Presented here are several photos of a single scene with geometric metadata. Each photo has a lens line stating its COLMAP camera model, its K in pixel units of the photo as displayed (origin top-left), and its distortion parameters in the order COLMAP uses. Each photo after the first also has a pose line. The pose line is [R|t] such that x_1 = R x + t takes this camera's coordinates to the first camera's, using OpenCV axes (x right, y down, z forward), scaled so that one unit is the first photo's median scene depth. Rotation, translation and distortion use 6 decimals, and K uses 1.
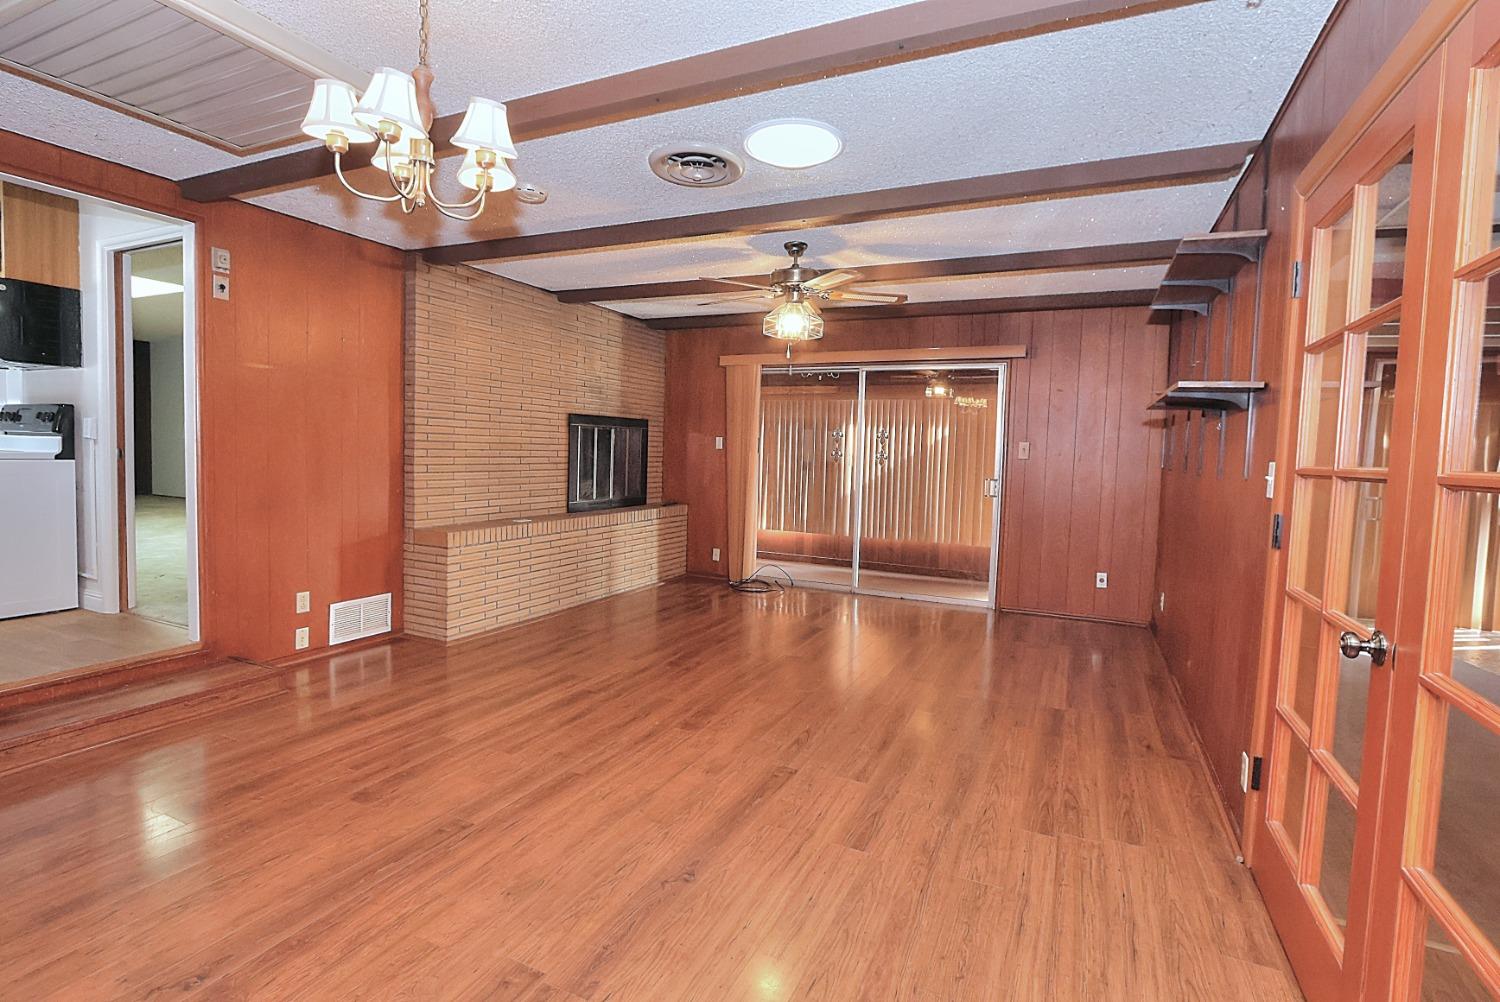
lens RADIAL K [[698.8, 0, 741.6], [0, 698.8, 508.1], [0, 0, 1]] dist [-0.012349, 0.000930]
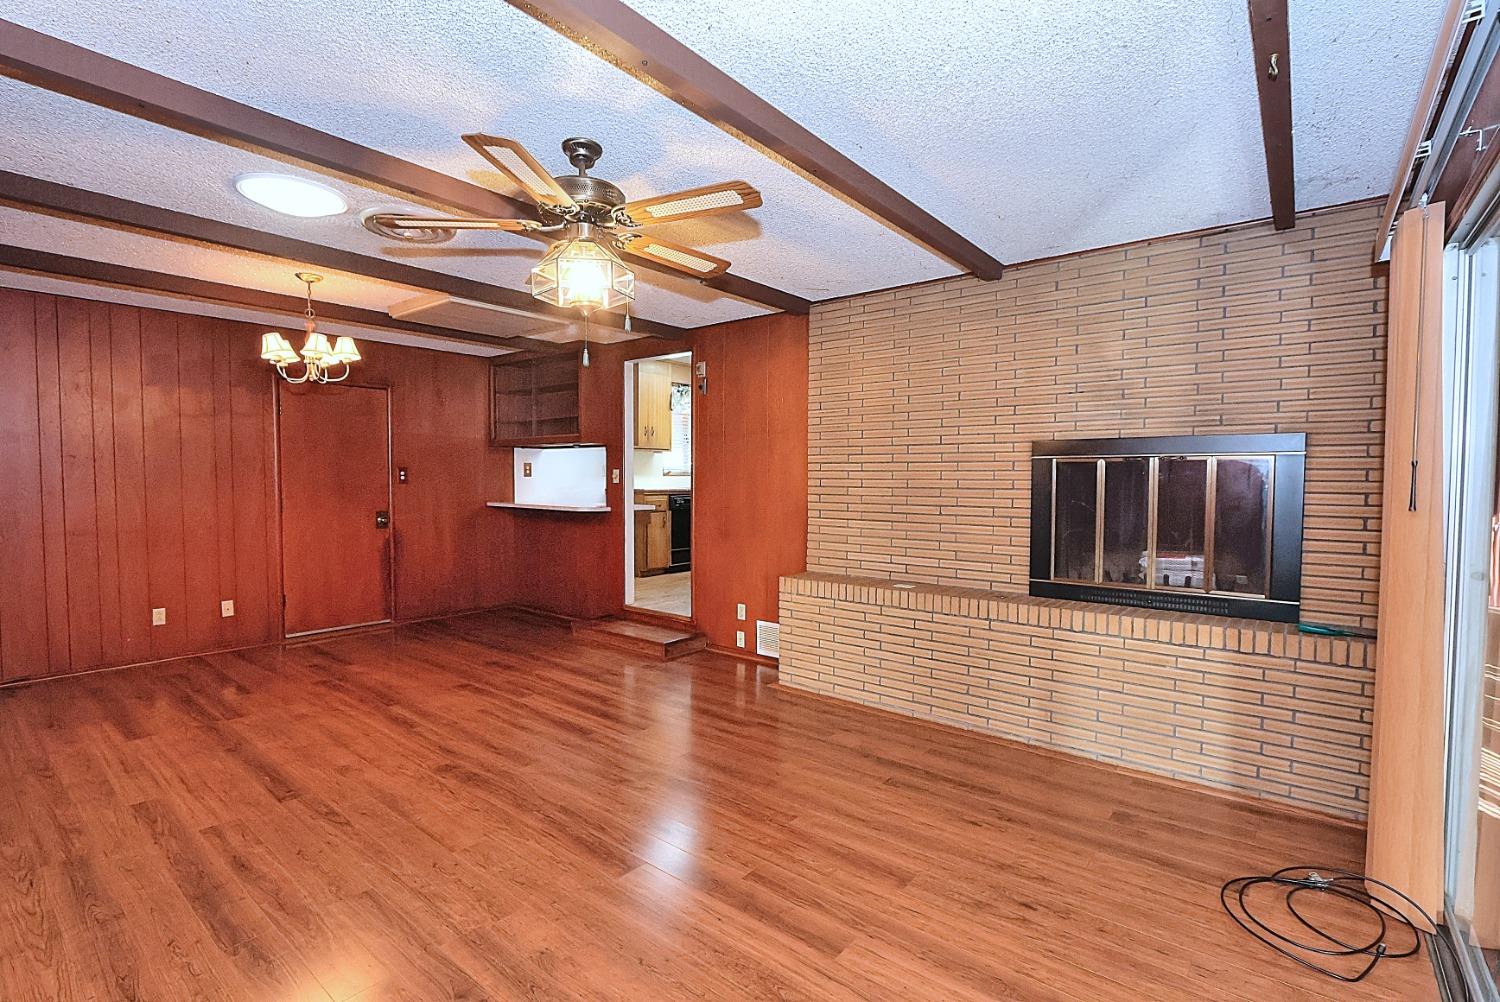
lens RADIAL K [[694.1, 0, 750.0], [0, 694.1, 501.0], [0, 0, 1]] dist [0.000399, -0.000001]
pose [[-0.240524, 0.002729, -0.970639, 0.630269], [-0.088616, 0.995758, 0.024759, -0.105215], [0.966590, 0.091970, -0.239262, 1.305776]]
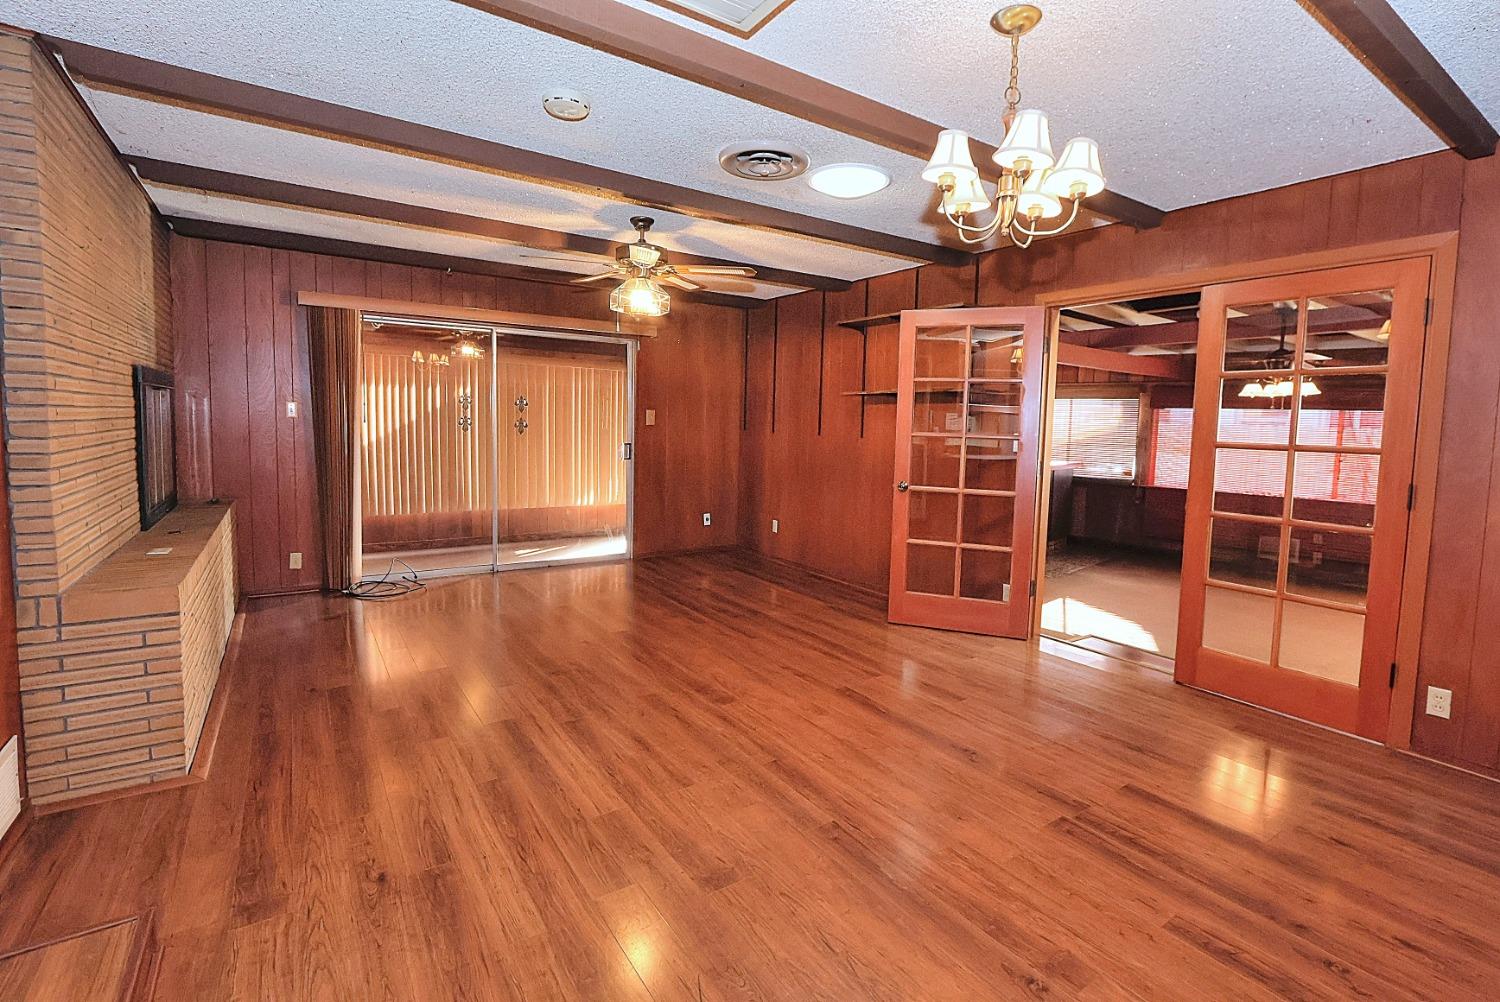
lens RADIAL K [[702.0, 0, 785.2], [0, 702.0, 499.9], [0, 0, 1]] dist [-0.013320, 0.000390]
pose [[0.489372, -0.112659, 0.864767, -0.721489], [0.062614, 0.993600, 0.094010, -0.060596], [-0.869824, 0.008141, 0.493295, 0.326461]]
